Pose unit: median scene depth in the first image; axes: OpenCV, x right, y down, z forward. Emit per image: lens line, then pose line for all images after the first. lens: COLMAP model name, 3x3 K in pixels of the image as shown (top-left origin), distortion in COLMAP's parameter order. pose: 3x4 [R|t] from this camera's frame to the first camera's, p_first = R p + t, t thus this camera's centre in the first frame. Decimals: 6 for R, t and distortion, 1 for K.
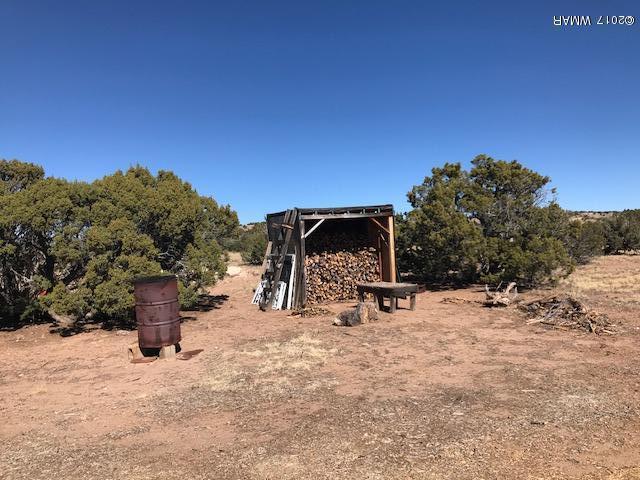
lens RADIAL K [[524.5, 0, 319.7], [0, 524.5, 245.1], [0, 0, 1]] dist [0.007648, 0.008708]
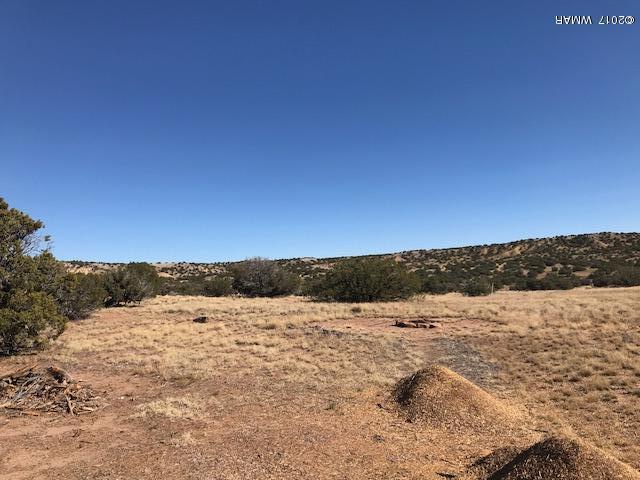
lens RADIAL K [[524.5, 0, 319.7], [0, 524.5, 241.9], [0, 0, 1]] dist [0.007648, 0.008708]
pose [[0.645250, 0.069898, 0.760767, 0.074735], [0.007204, 0.995205, -0.097548, -0.008742], [-0.763938, 0.068423, 0.641652, 0.094588]]
